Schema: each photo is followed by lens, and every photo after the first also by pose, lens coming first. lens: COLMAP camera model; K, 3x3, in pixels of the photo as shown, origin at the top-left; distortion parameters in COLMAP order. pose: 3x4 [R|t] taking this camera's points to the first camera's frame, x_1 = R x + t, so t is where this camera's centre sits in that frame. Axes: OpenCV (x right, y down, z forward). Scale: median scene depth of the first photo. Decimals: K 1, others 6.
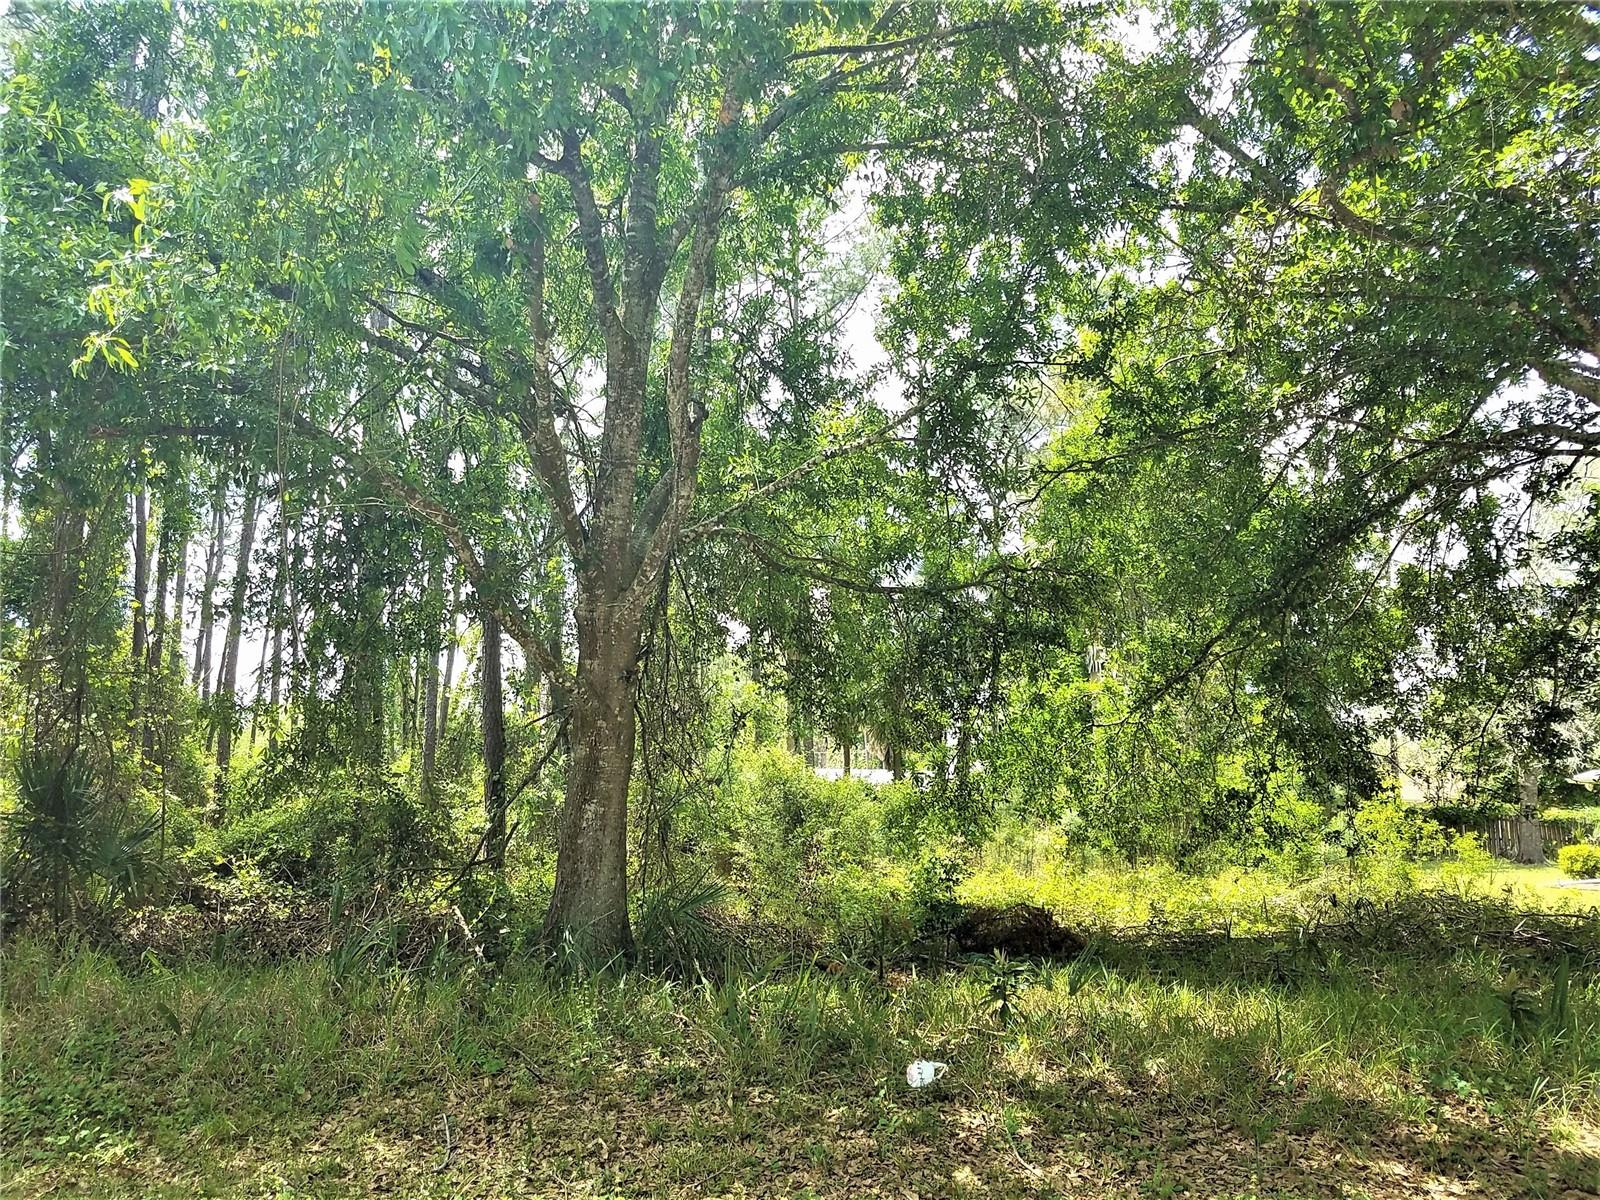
lens RADIAL K [[1237.1, 0, 792.4], [0, 1237.1, 610.9], [0, 0, 1]] dist [-0.007468, 0.000607]
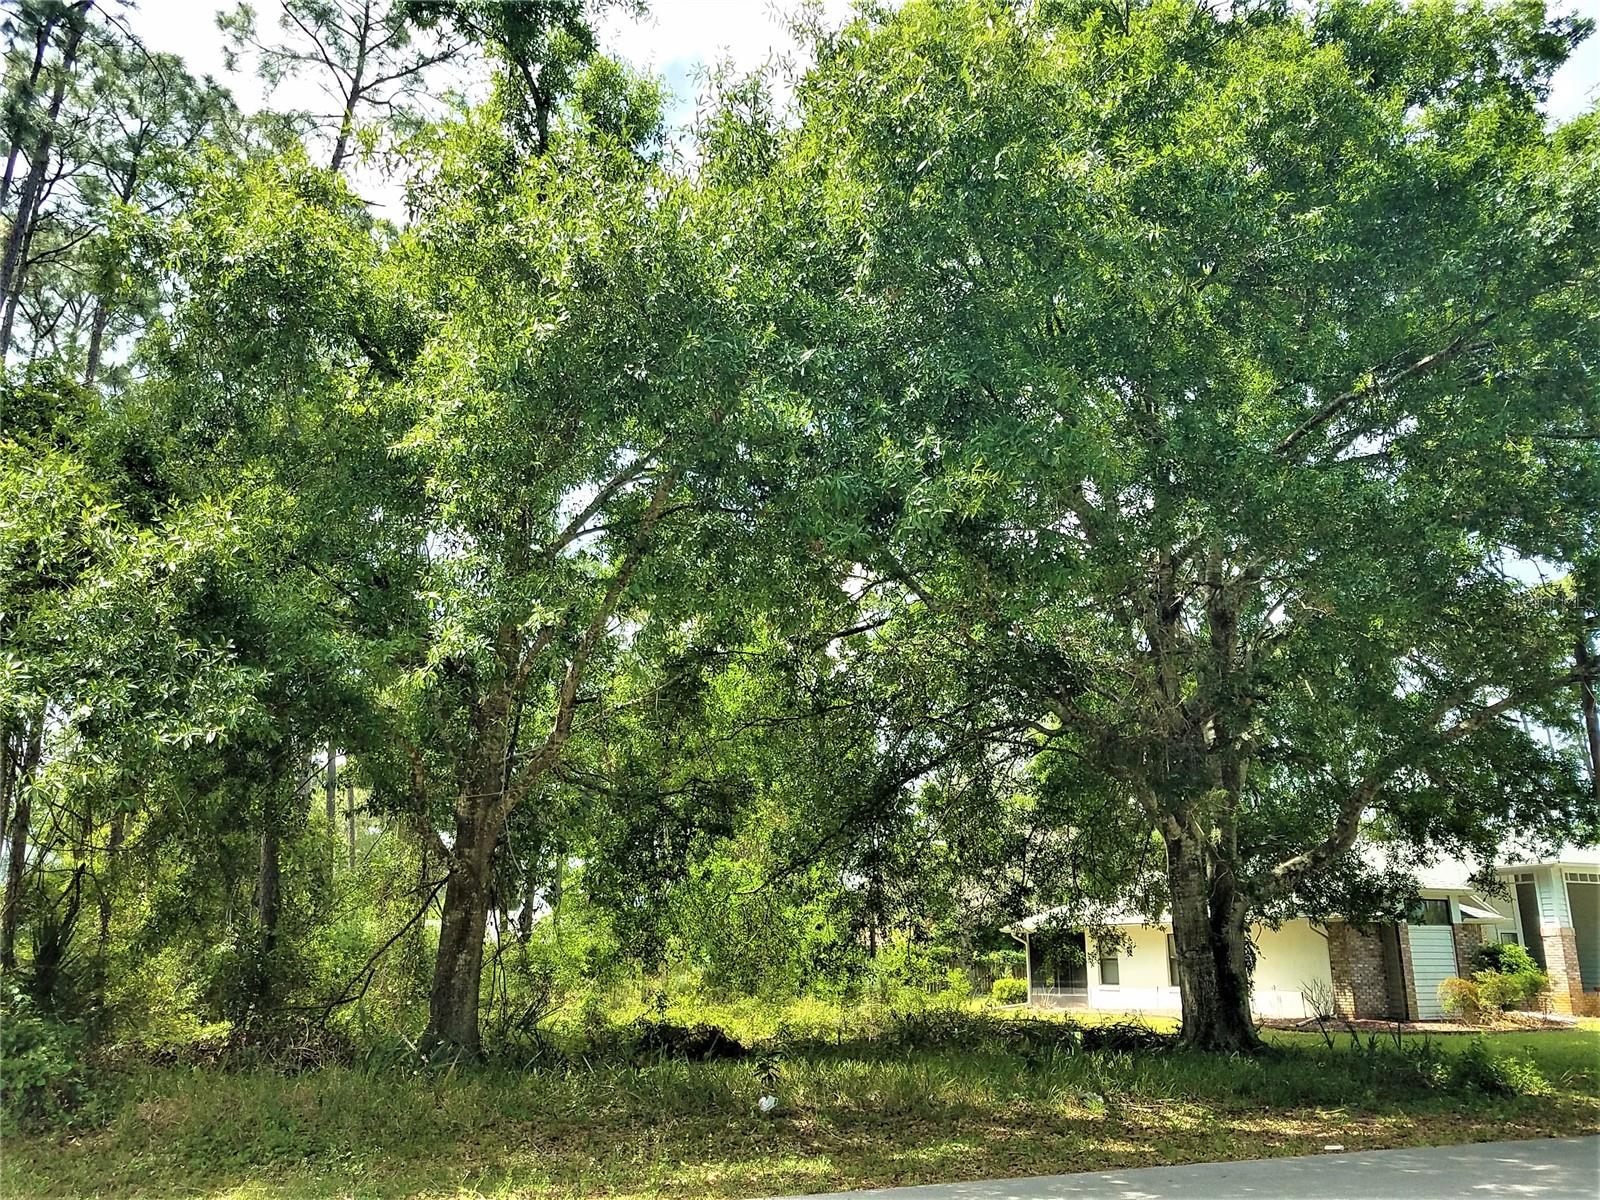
lens RADIAL K [[1237.1, 0, 770.6], [0, 1237.1, 609.8], [0, 0, 1]] dist [-0.007468, 0.000607]
pose [[0.918116, 0.098215, 0.383949, -0.339773], [-0.054164, 0.990811, -0.123934, -0.063478], [-0.392593, 0.092990, 0.914999, -0.381323]]
